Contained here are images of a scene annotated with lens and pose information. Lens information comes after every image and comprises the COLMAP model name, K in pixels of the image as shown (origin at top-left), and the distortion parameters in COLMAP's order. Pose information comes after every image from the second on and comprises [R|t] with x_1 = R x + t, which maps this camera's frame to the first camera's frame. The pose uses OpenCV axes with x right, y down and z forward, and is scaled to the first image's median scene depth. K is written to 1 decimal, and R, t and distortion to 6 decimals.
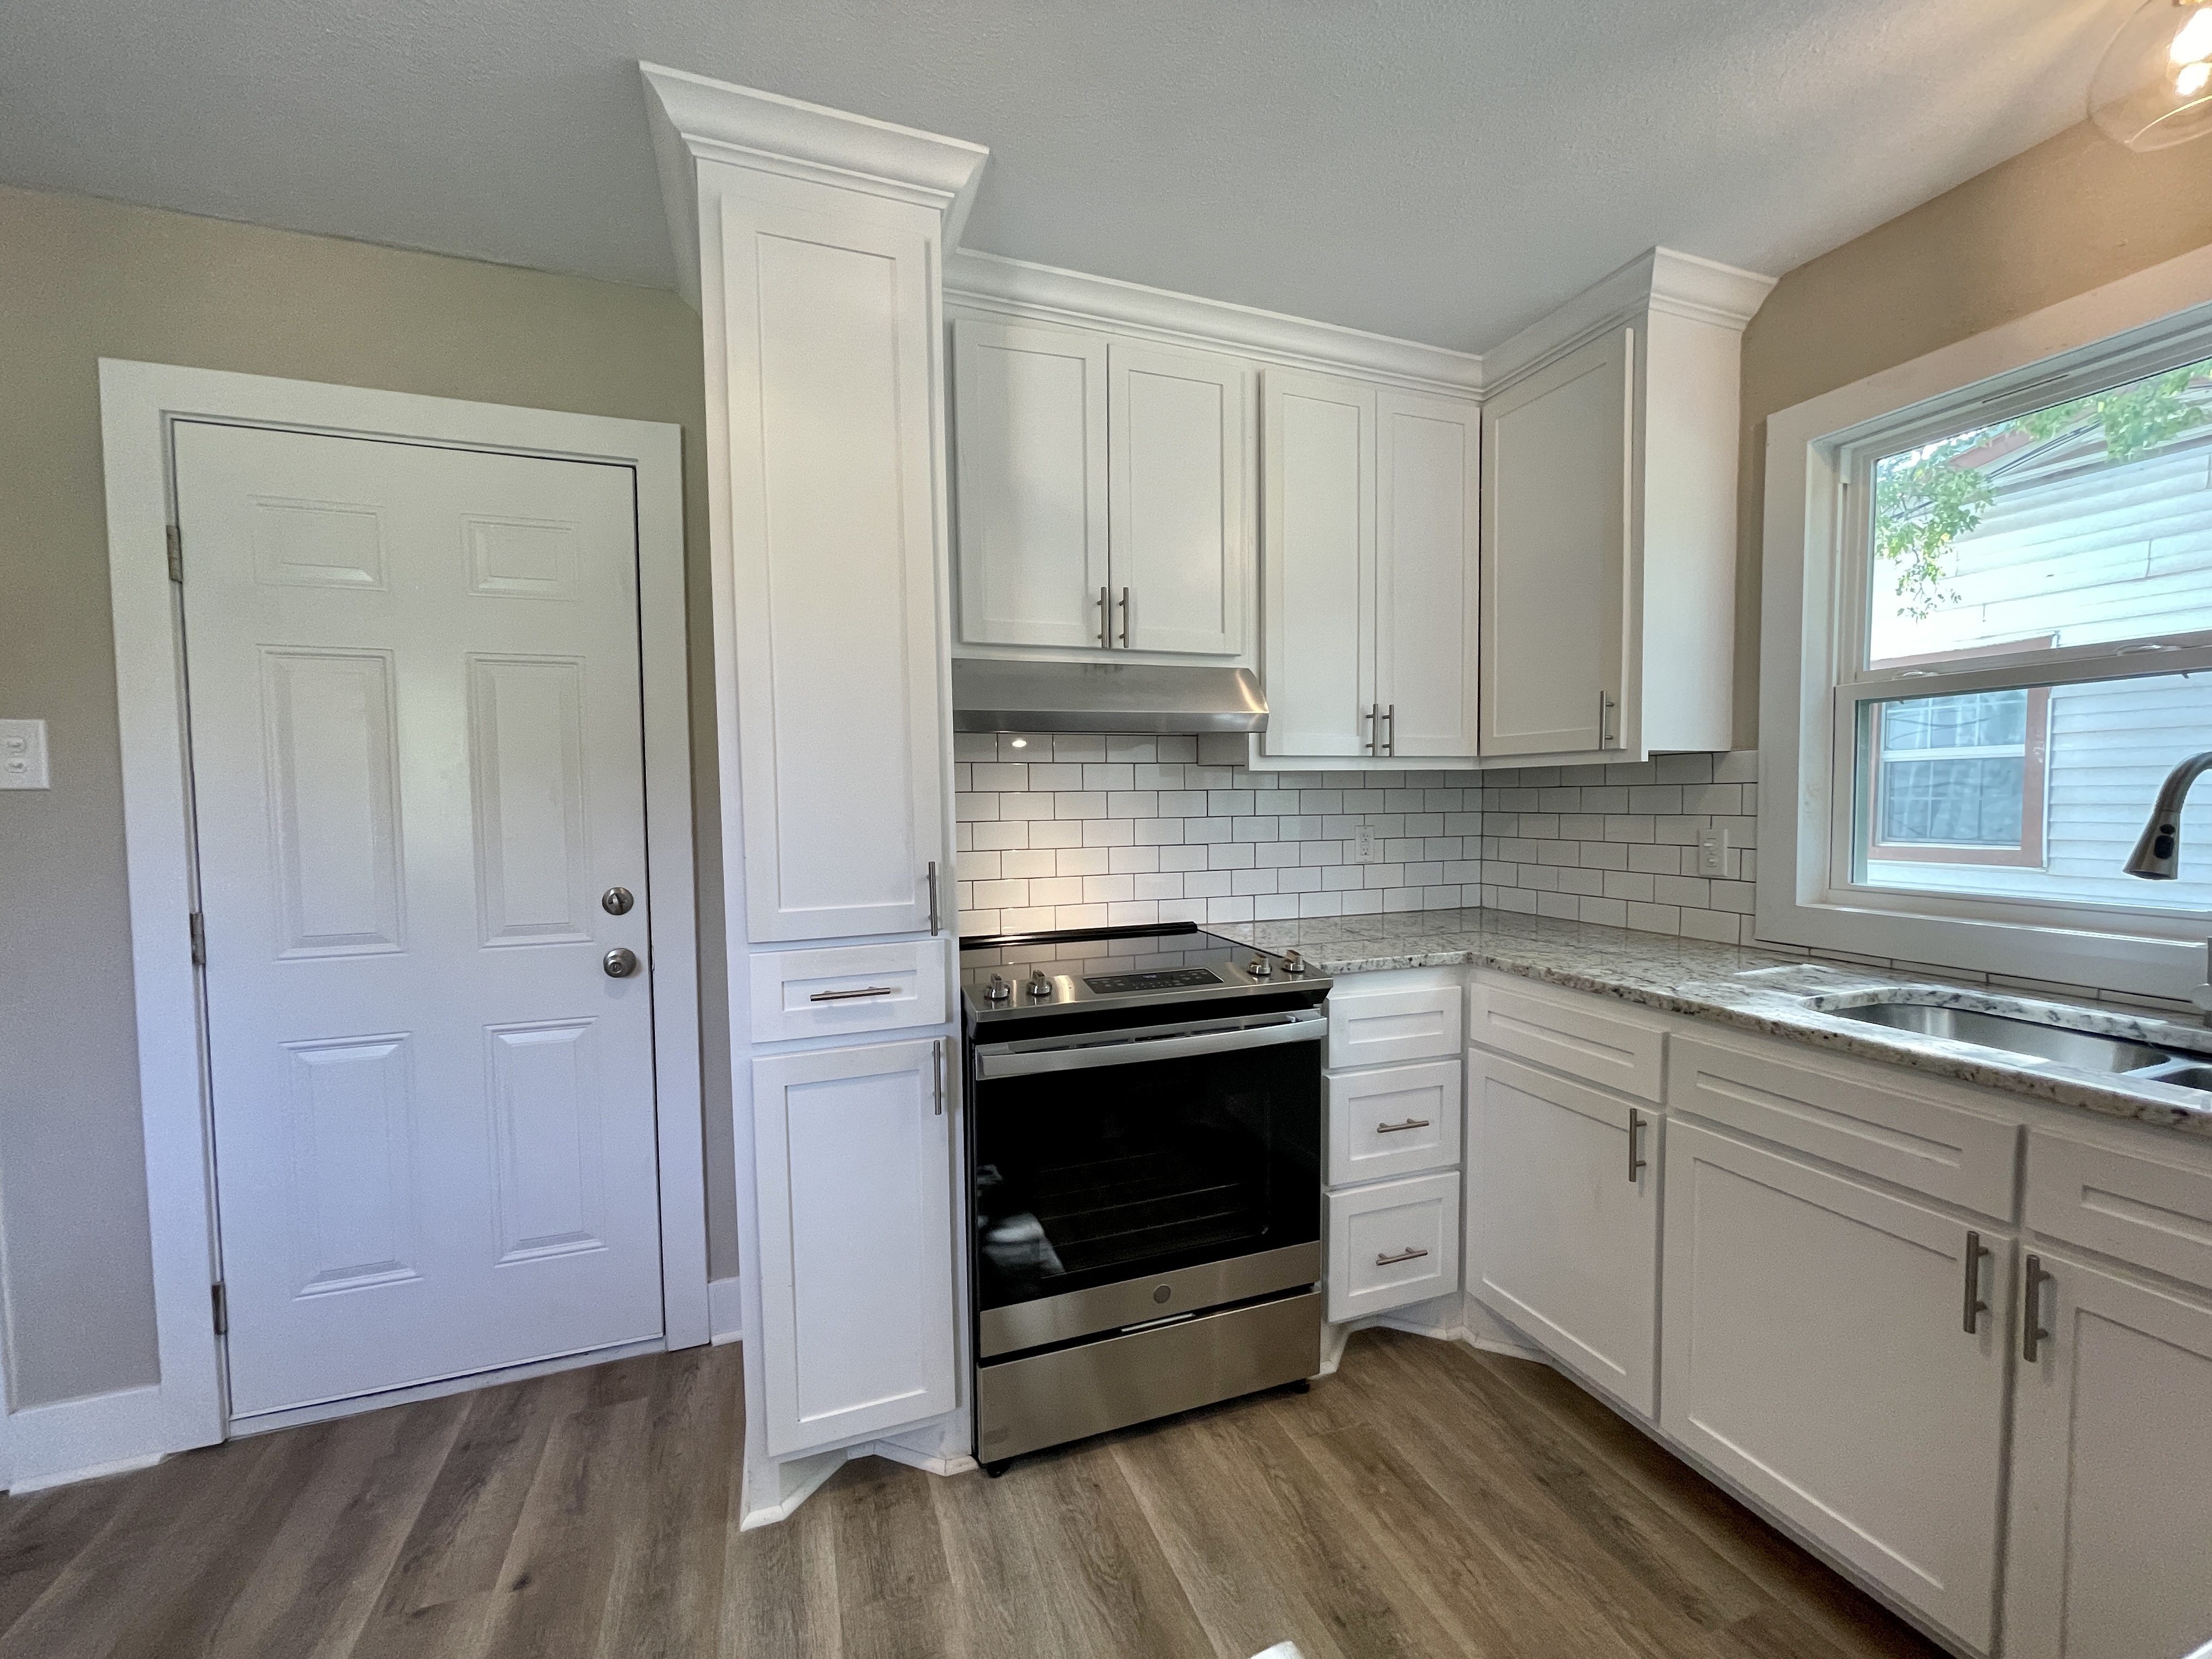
lens RADIAL K [[887.8, 0, 1096.8], [0, 887.8, 838.4], [0, 0, 1]] dist [-0.007935, 0.000669]
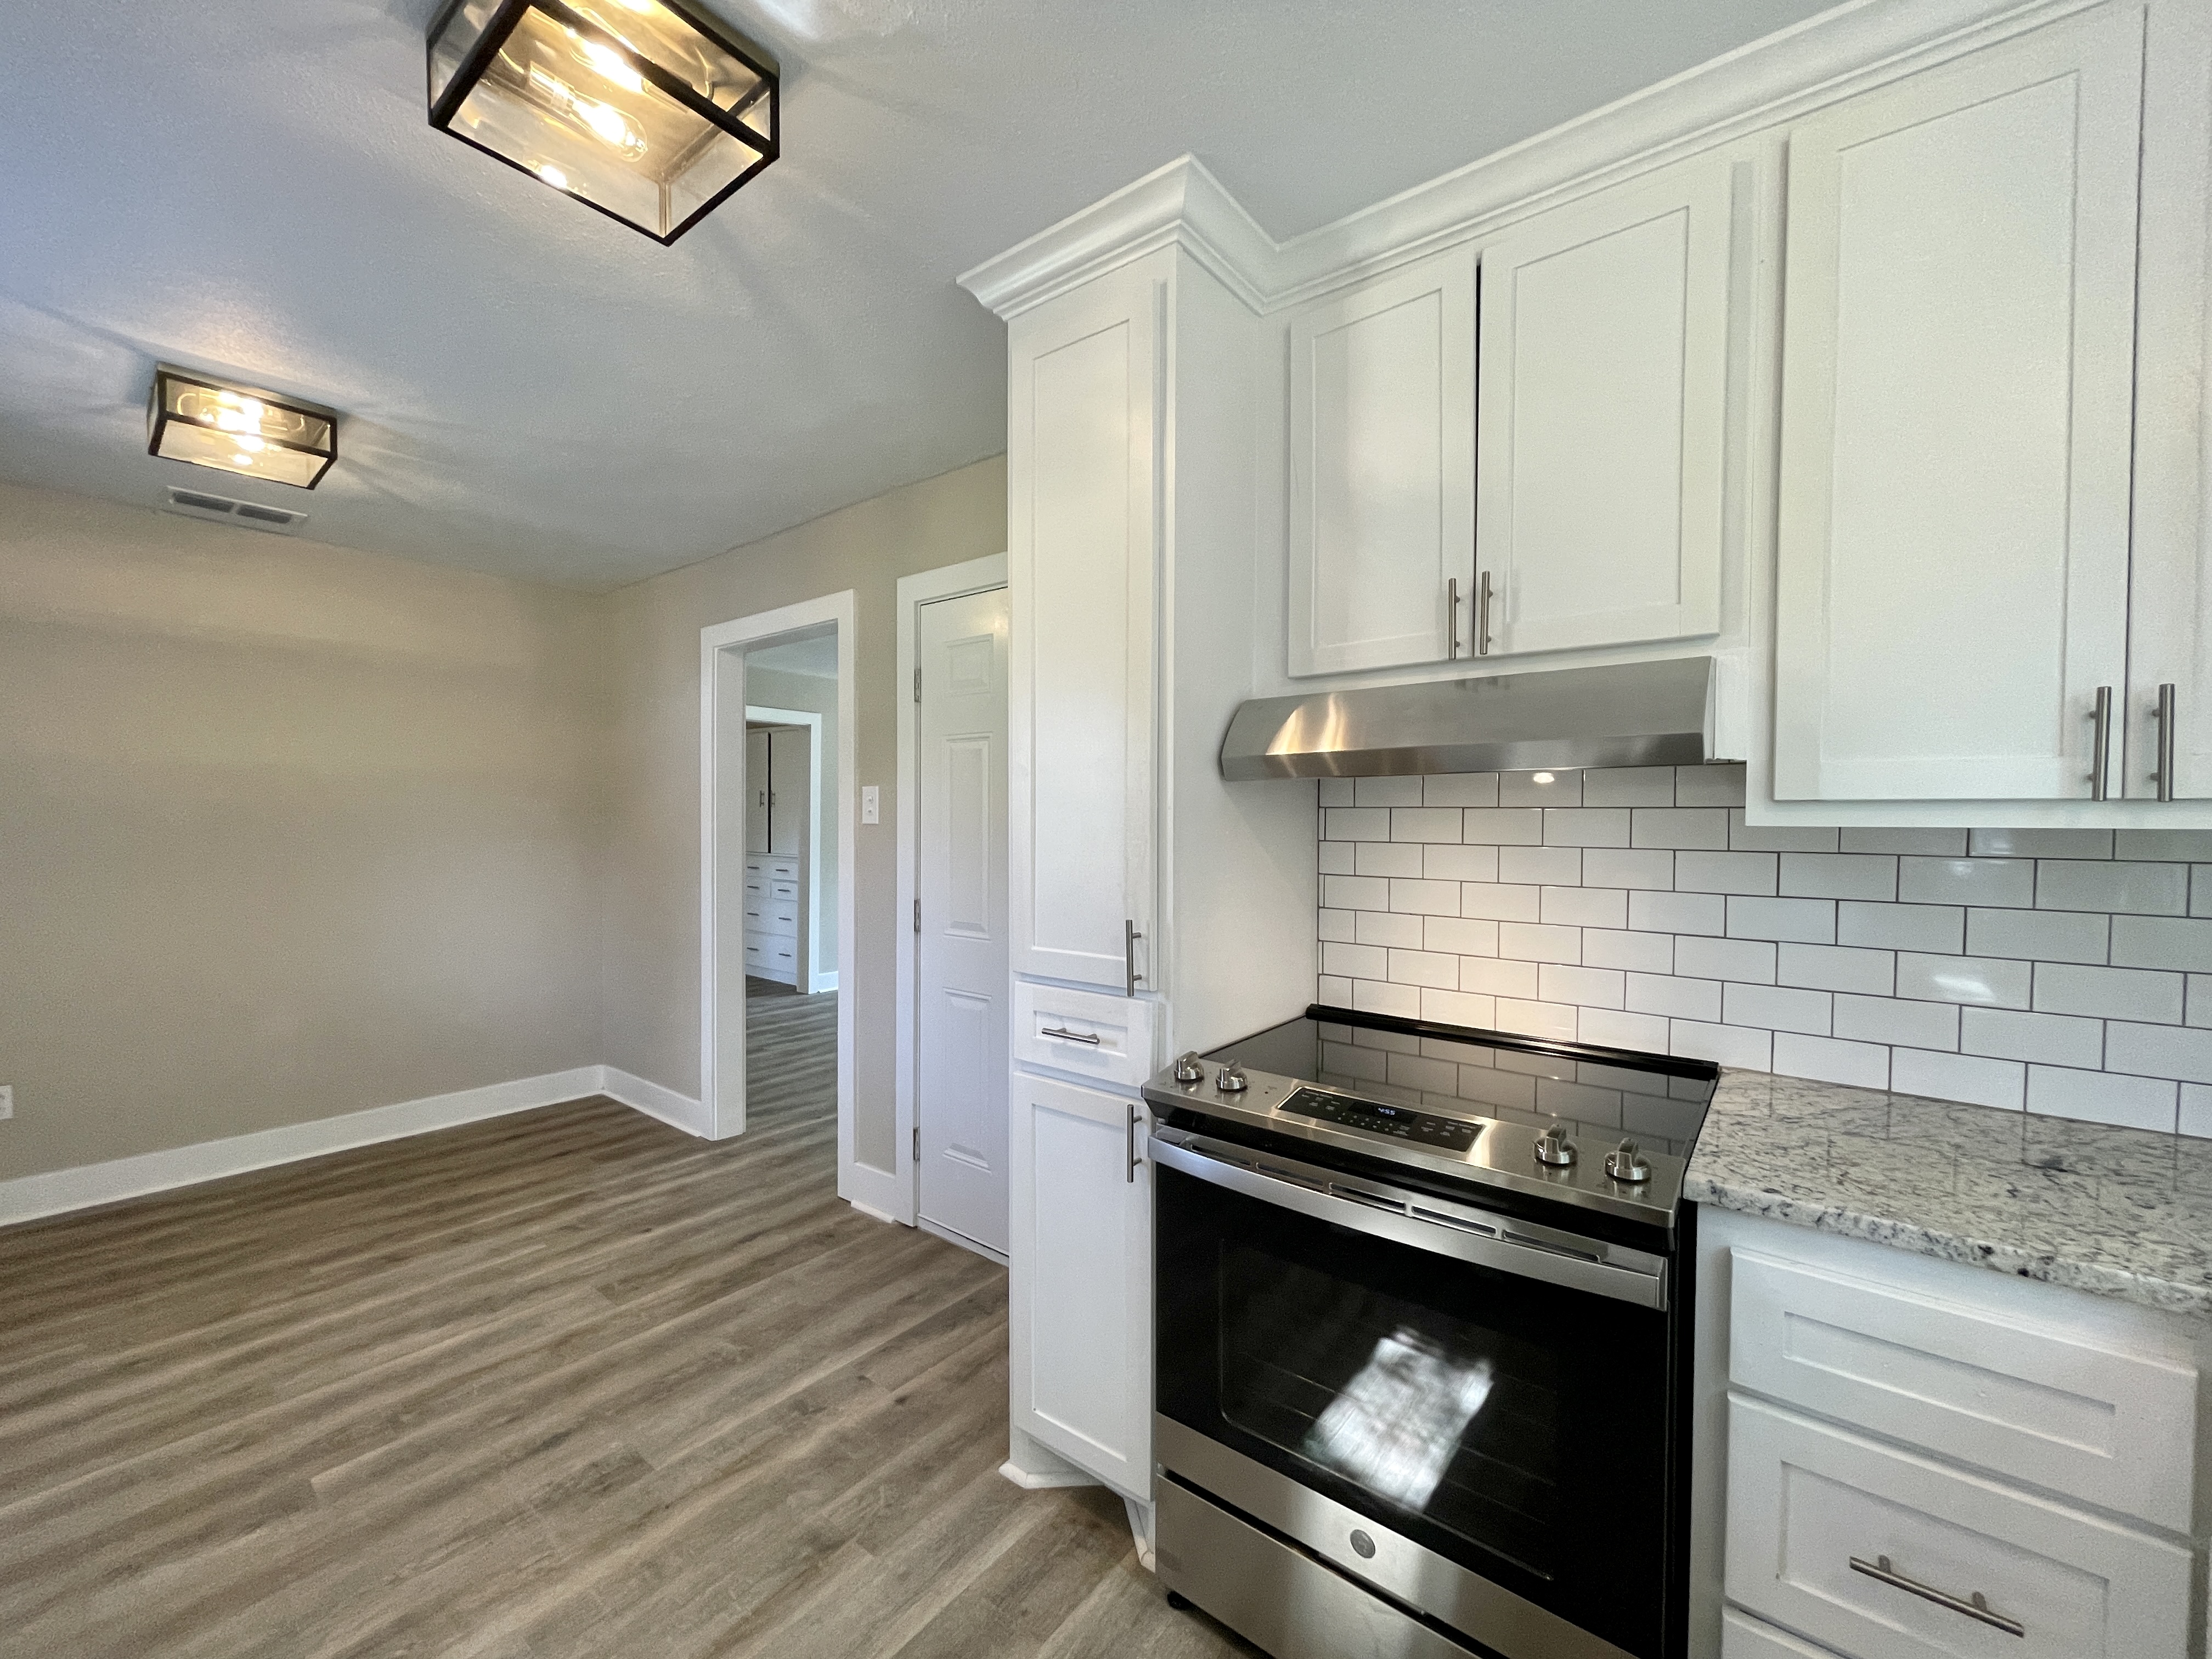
lens RADIAL K [[887.8, 0, 1096.8], [0, 887.8, 838.4], [0, 0, 1]] dist [-0.007935, 0.000669]
pose [[0.519970, 0.034687, -0.853480, 0.589430], [-0.055257, 0.998448, 0.006915, -0.063388], [0.852396, 0.043565, 0.521079, 0.430218]]
